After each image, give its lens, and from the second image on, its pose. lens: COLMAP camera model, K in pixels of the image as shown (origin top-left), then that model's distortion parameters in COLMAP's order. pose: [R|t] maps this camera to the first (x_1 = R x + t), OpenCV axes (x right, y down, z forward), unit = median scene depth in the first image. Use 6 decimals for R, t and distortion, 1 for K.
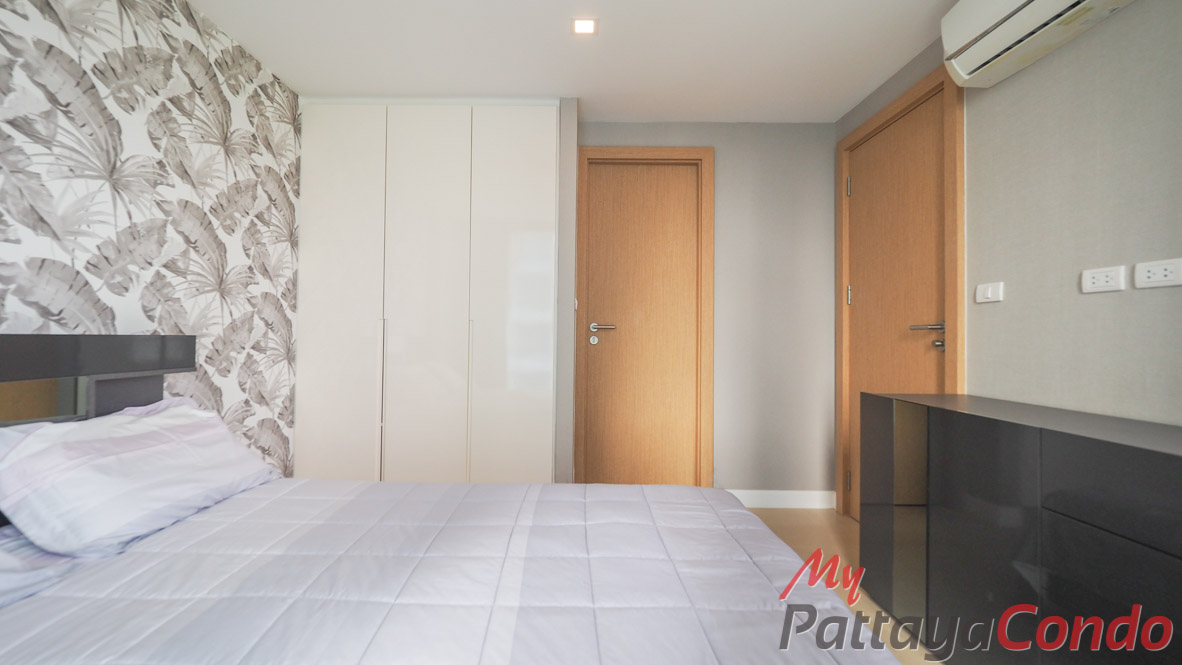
lens RADIAL K [[500.0, 0, 573.2], [0, 500.0, 328.2], [0, 0, 1]] dist [-0.000094, -0.006559]
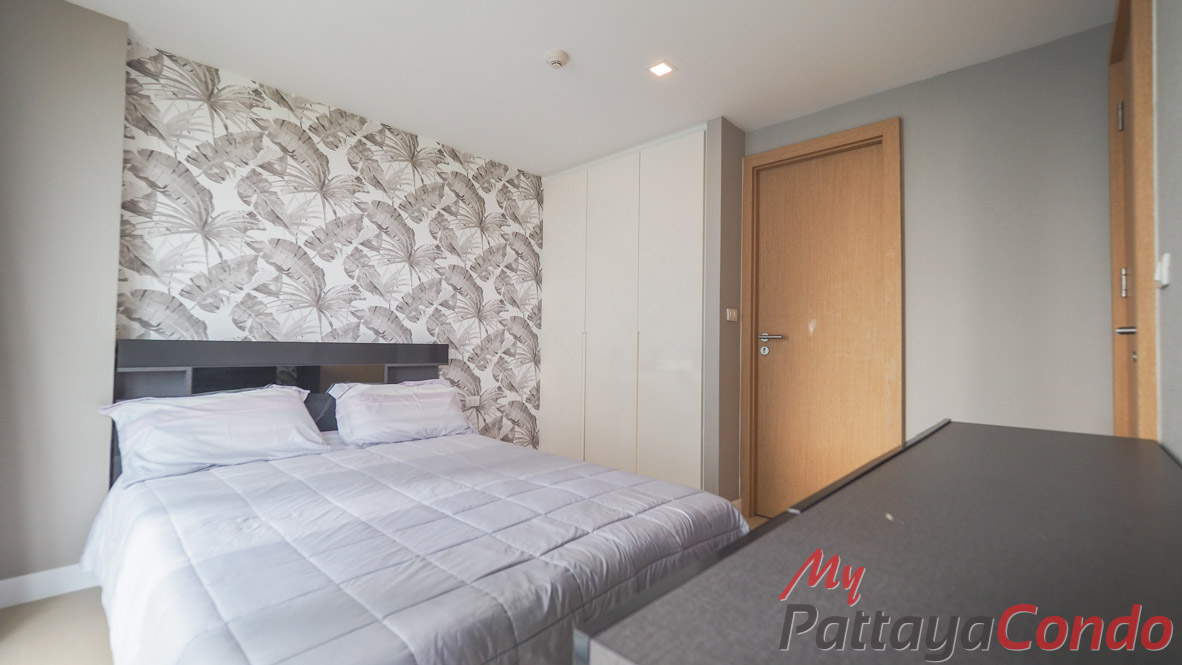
lens RADIAL K [[498.5, 0, 579.1], [0, 498.5, 330.6], [0, 0, 1]] dist [0.026045, -0.021768]
pose [[0.718605, -0.019944, -0.695132, 0.635439], [0.004772, 0.999707, -0.023750, 0.008968], [0.695402, 0.013750, 0.718490, 0.068063]]
